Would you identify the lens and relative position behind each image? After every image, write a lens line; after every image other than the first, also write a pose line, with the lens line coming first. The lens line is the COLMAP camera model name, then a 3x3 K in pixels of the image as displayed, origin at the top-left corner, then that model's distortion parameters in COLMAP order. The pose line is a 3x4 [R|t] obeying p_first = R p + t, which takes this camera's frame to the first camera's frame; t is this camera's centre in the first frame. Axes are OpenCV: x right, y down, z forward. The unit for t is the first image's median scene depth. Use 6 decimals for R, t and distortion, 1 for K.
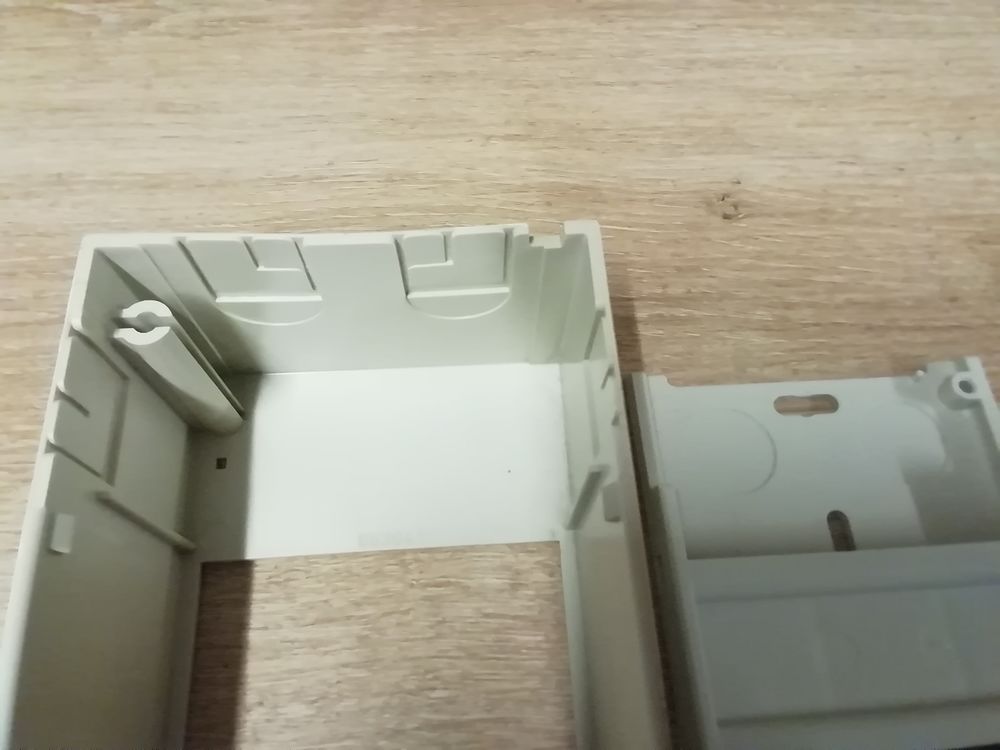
lens RADIAL K [[810.3, 0, 514.1], [0, 810.3, 370.1], [0, 0, 1]] dist [0.111429, -0.185951]
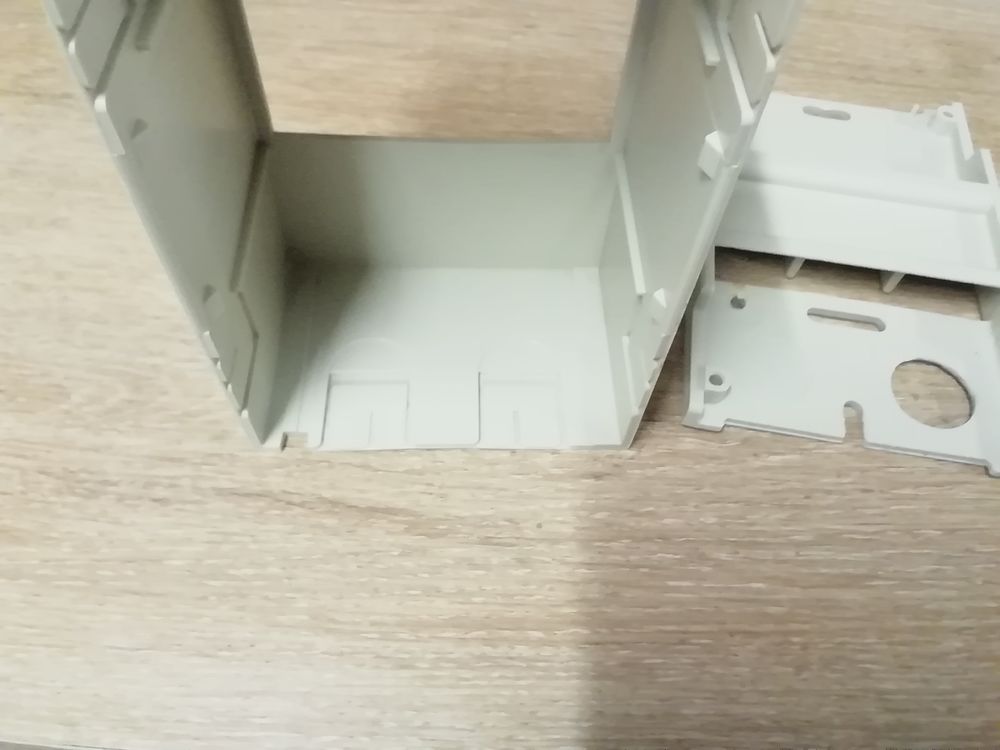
lens RADIAL K [[810.3, 0, 514.1], [0, 810.3, 370.1], [0, 0, 1]] dist [0.111429, -0.185951]
pose [[0.991092, 0.123422, -0.050032, 0.013589], [-0.128098, 0.986226, -0.104635, 0.620153], [0.036429, 0.110111, 0.993251, -0.291219]]
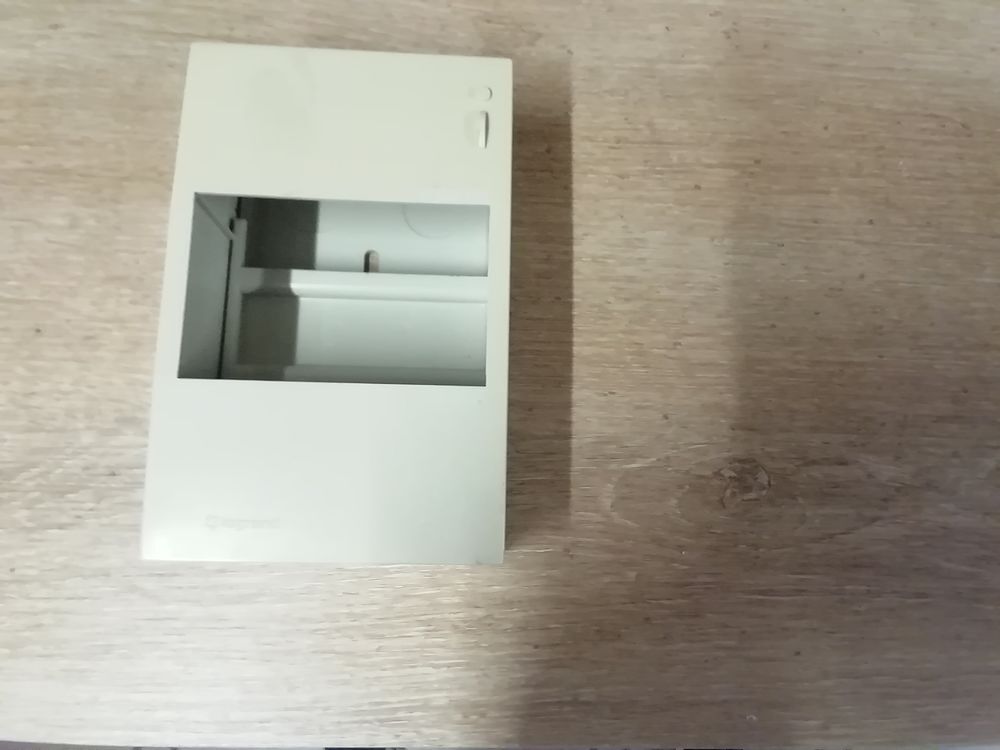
lens RADIAL K [[810.3, 0, 514.1], [0, 810.3, 370.1], [0, 0, 1]] dist [0.111429, -0.185951]
pose [[0.994668, 0.103129, 0.000574, 0.709700], [-0.099285, 0.956052, 0.275874, 0.012870], [0.027901, -0.274460, 0.961194, -0.442606]]
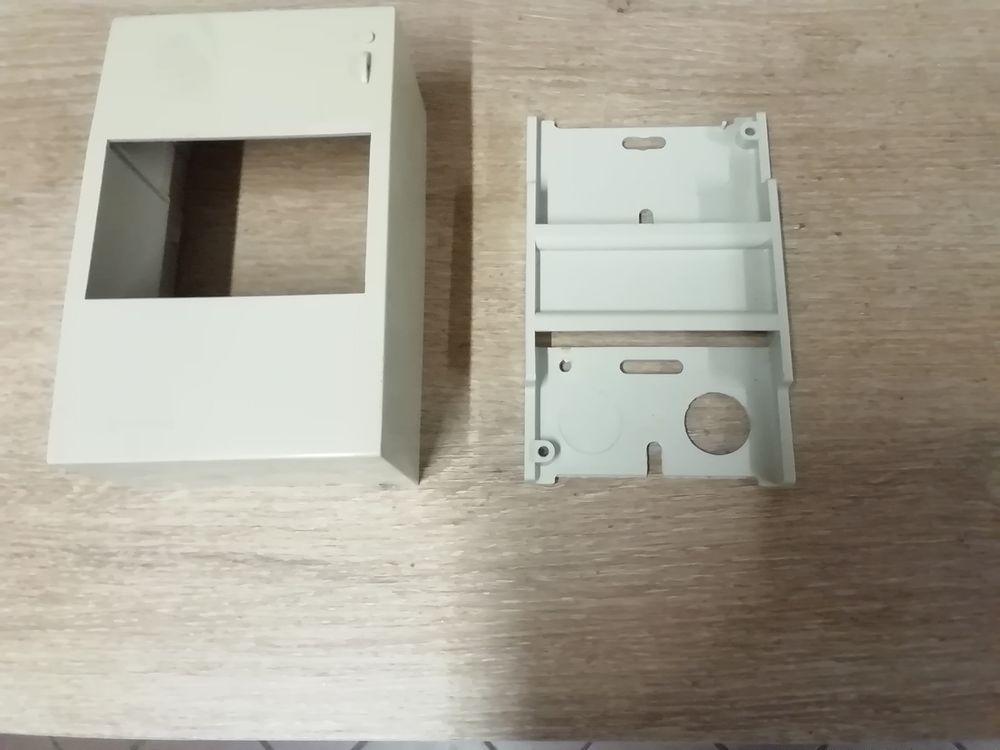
lens RADIAL K [[810.3, 0, 514.1], [0, 810.3, 370.1], [0, 0, 1]] dist [0.111429, -0.185951]
pose [[0.993311, 0.061499, -0.097733, 0.270923], [-0.042008, 0.980836, 0.190251, 0.162925], [0.107560, -0.184873, 0.976859, -0.526510]]
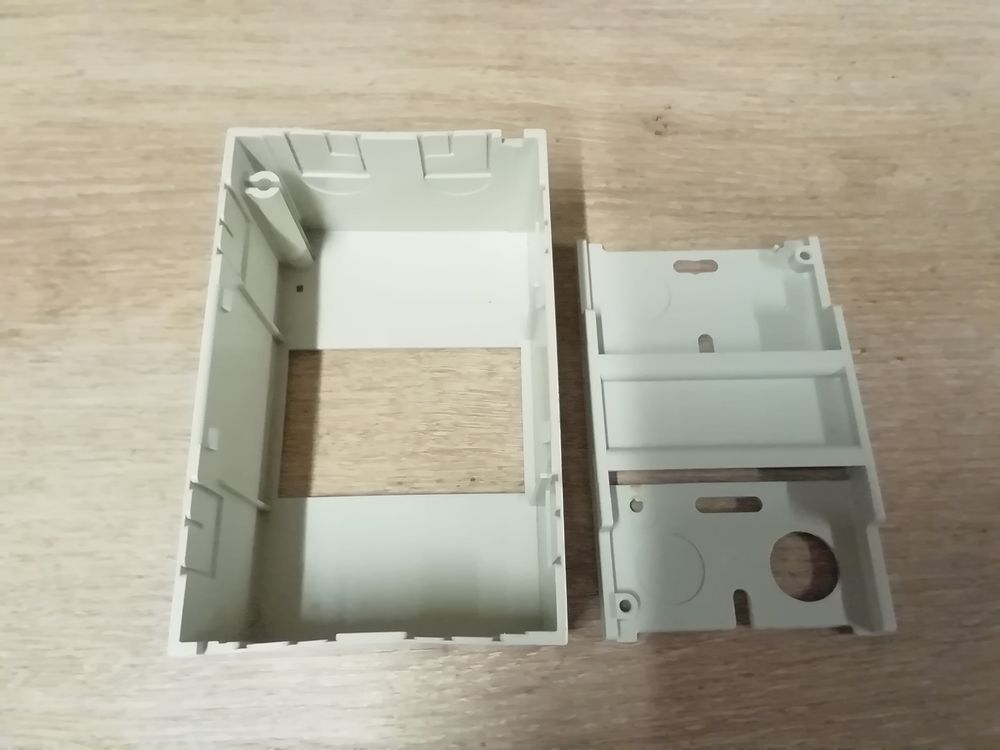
lens RADIAL K [[810.3, 0, 514.1], [0, 810.3, 370.1], [0, 0, 1]] dist [0.111429, -0.185951]
pose [[0.999235, 0.035399, -0.016630, 0.058904], [-0.033727, 0.995201, 0.091860, 0.096282], [0.019802, -0.091229, 0.995633, -0.435907]]
